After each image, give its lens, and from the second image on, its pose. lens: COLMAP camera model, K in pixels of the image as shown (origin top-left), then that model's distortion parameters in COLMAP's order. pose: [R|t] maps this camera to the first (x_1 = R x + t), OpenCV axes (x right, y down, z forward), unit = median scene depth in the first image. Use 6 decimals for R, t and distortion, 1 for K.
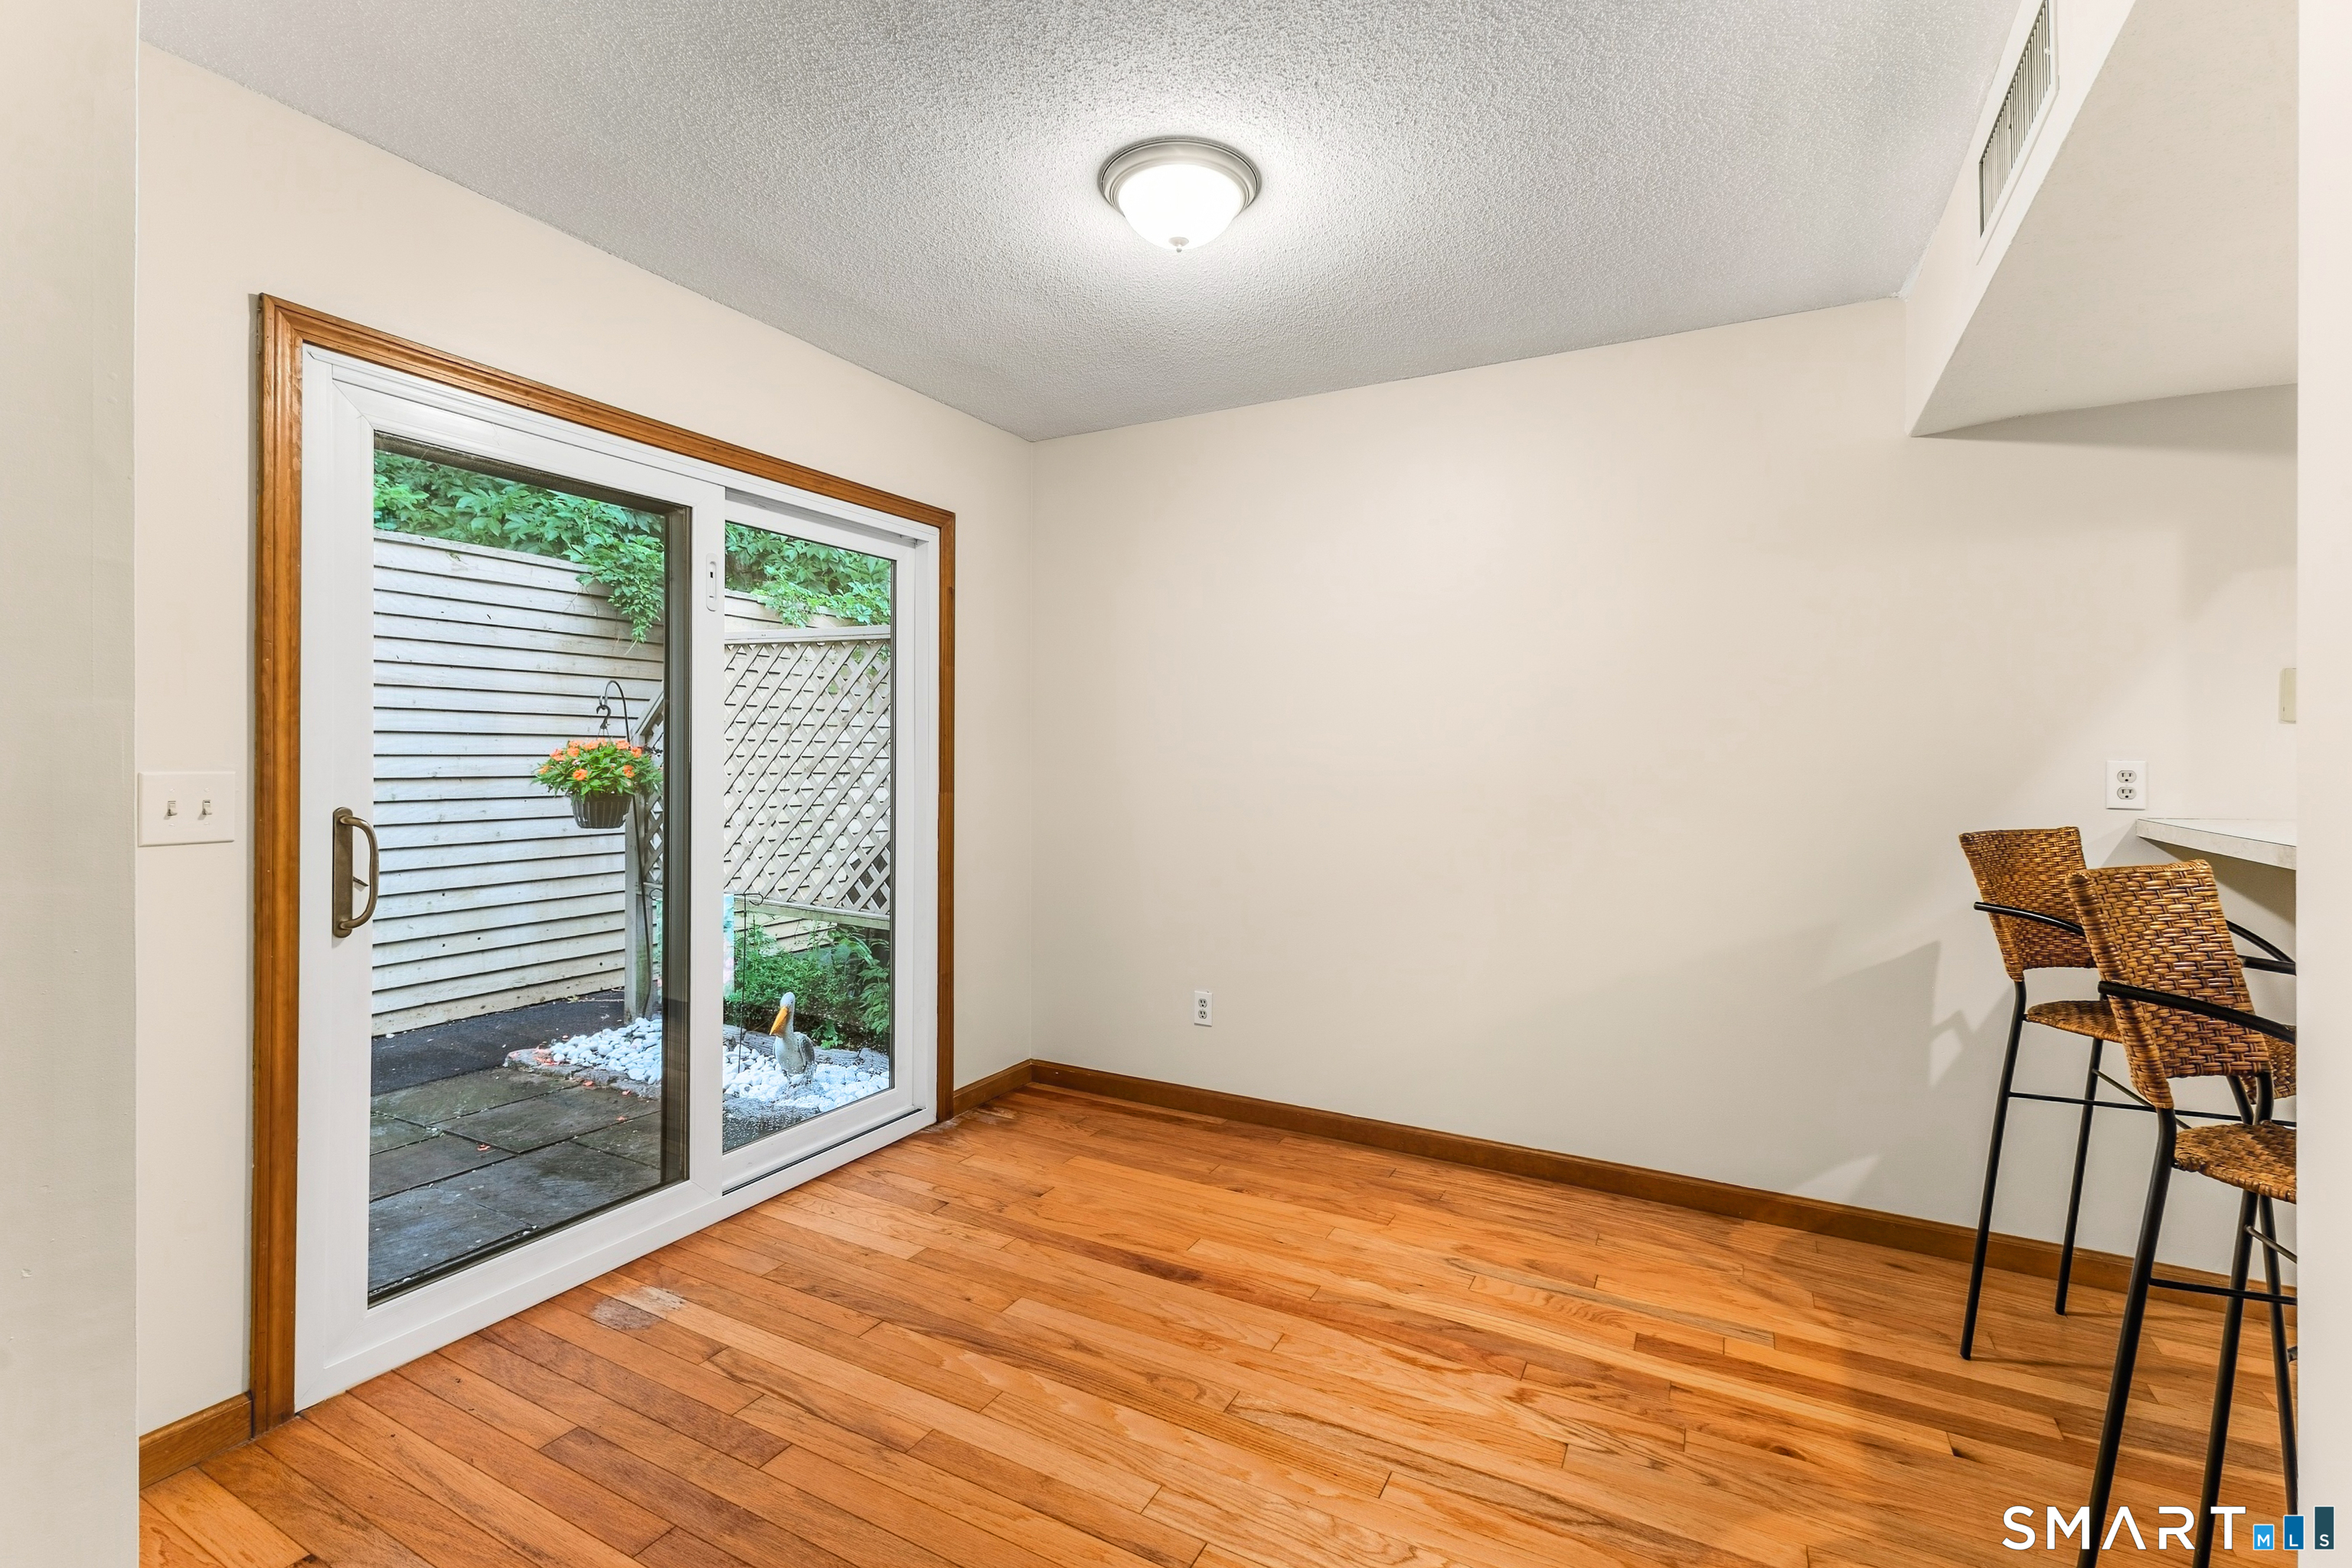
lens RADIAL K [[1034.0, 0, 1176.2], [0, 1034.0, 749.0], [0, 0, 1]] dist [0.009552, -0.000027]
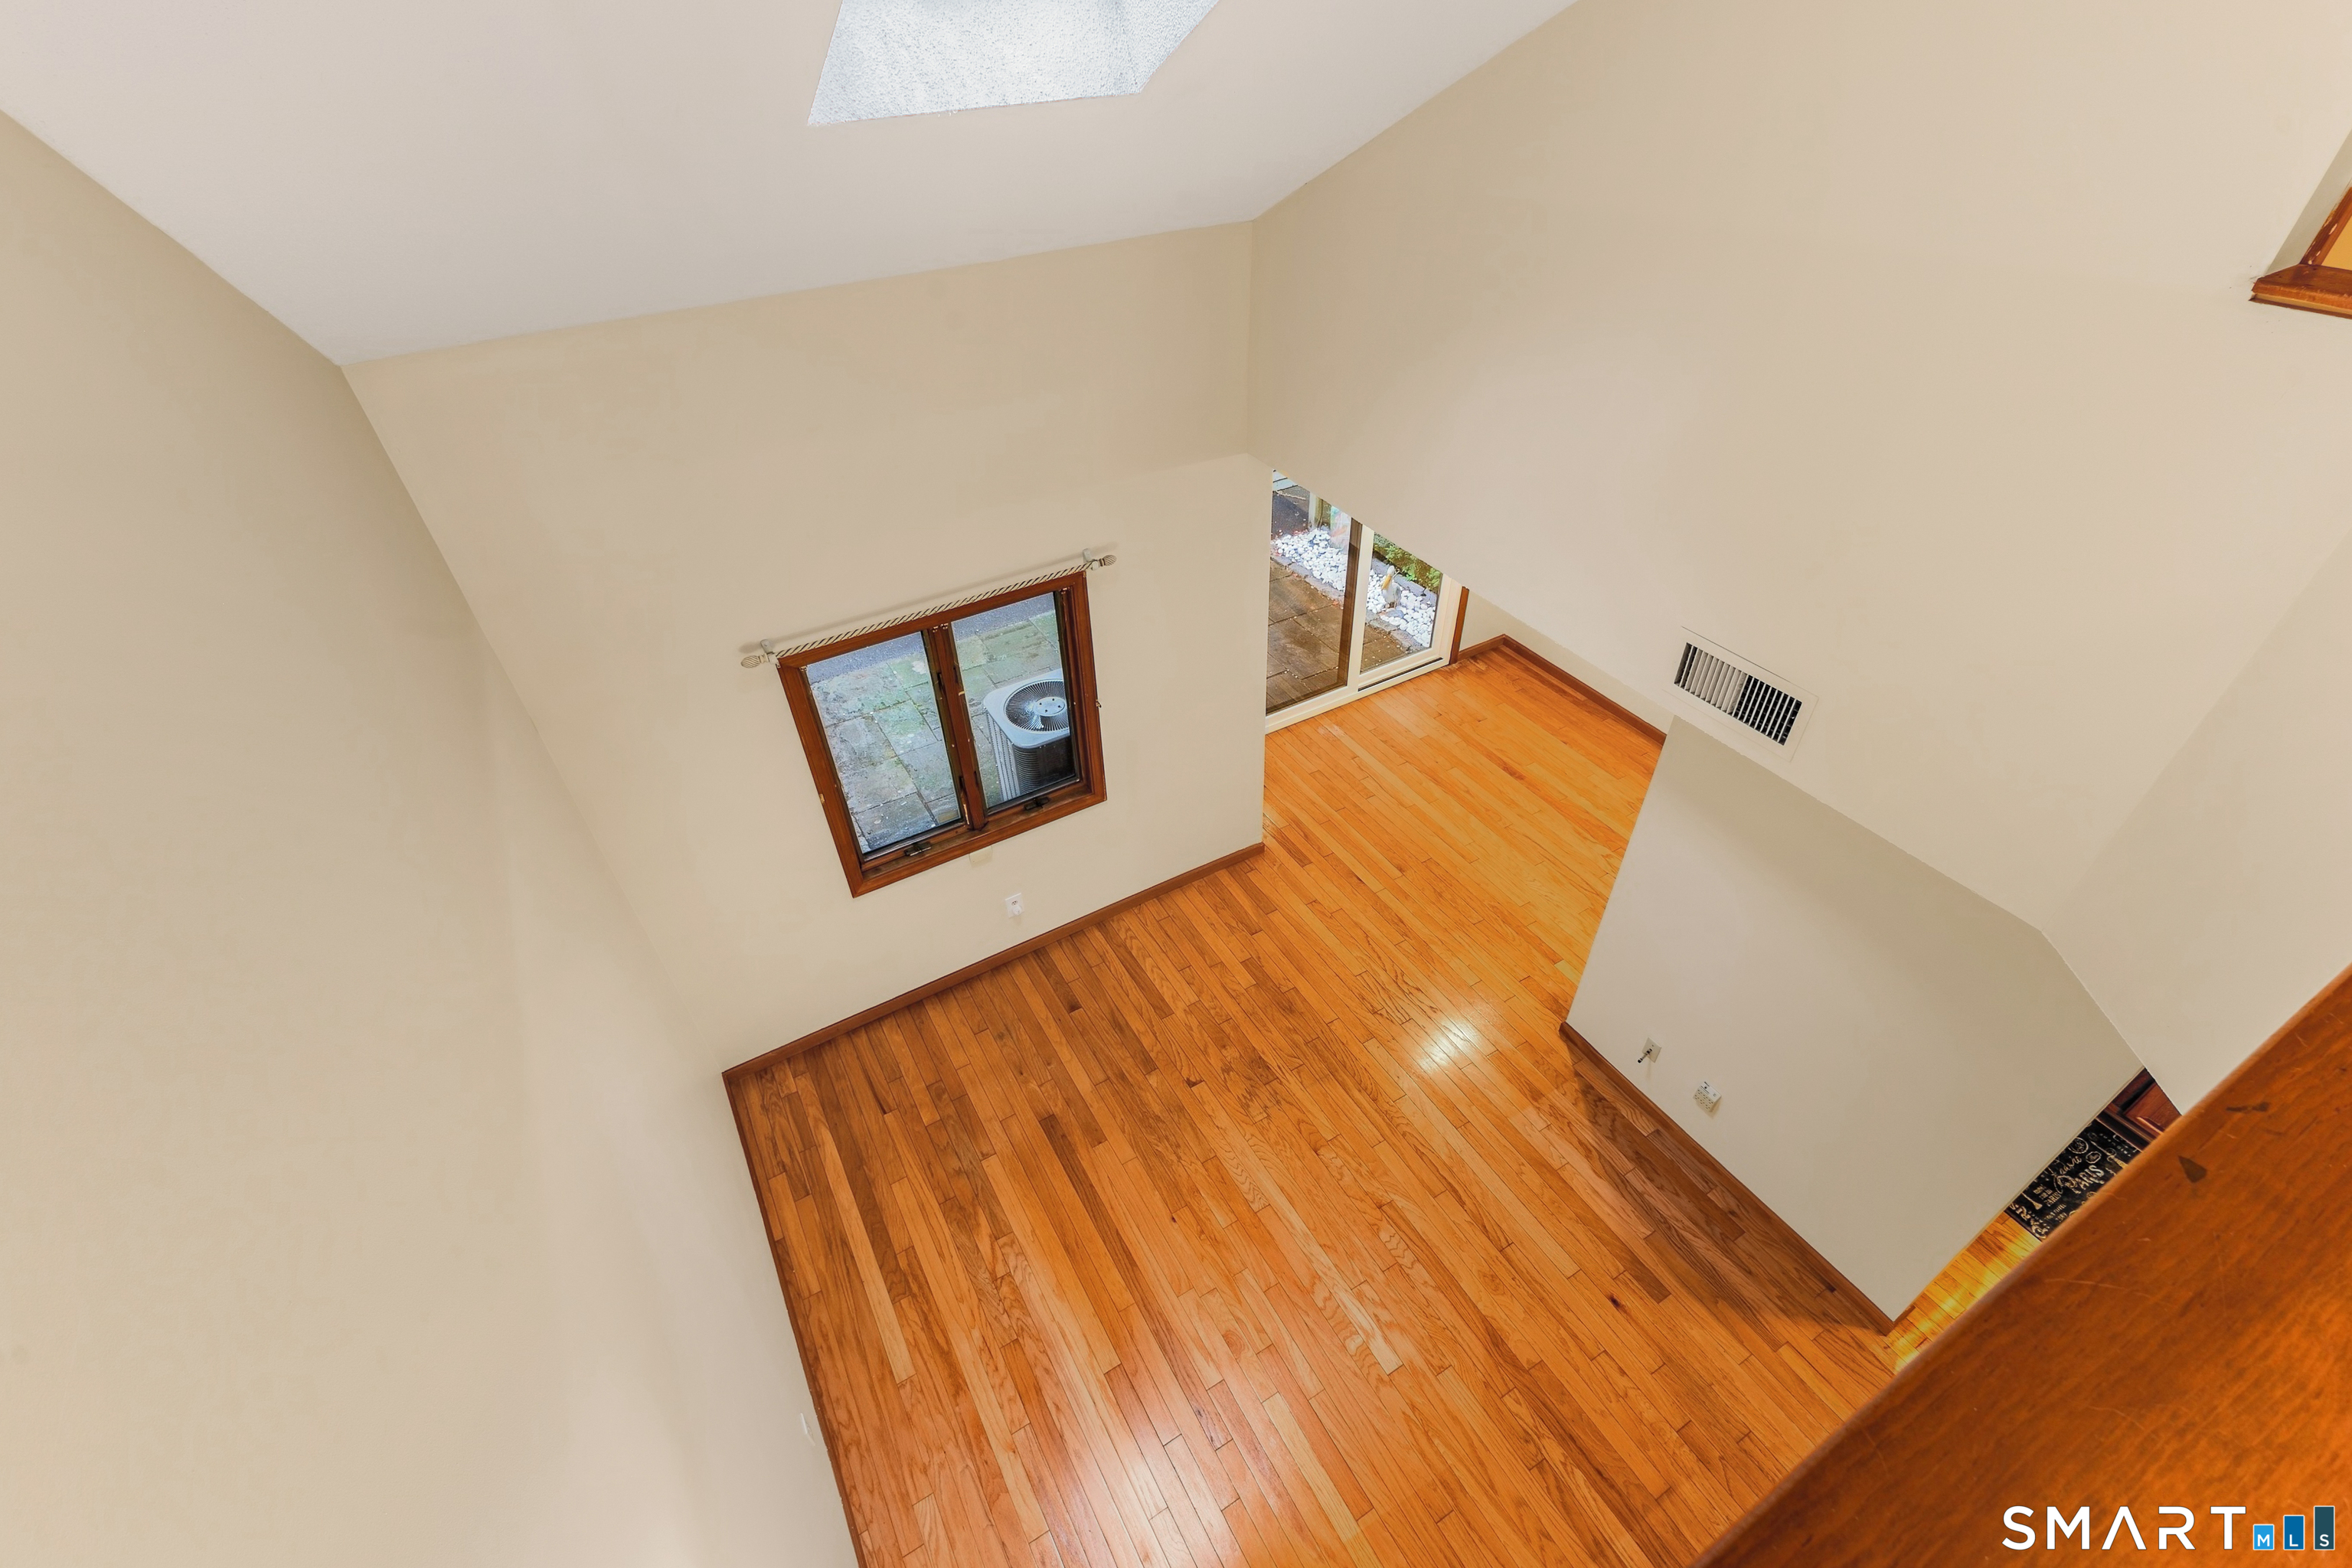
lens RADIAL K [[1034.0, 0, 1178.6], [0, 1034.0, 770.7], [0, 0, 1]] dist [0.009552, -0.000027]
pose [[0.852768, 0.306230, -0.423096, 0.389341], [0.037112, 0.772503, 0.633926, -1.234221], [0.520970, -0.556294, 0.647400, -1.175903]]
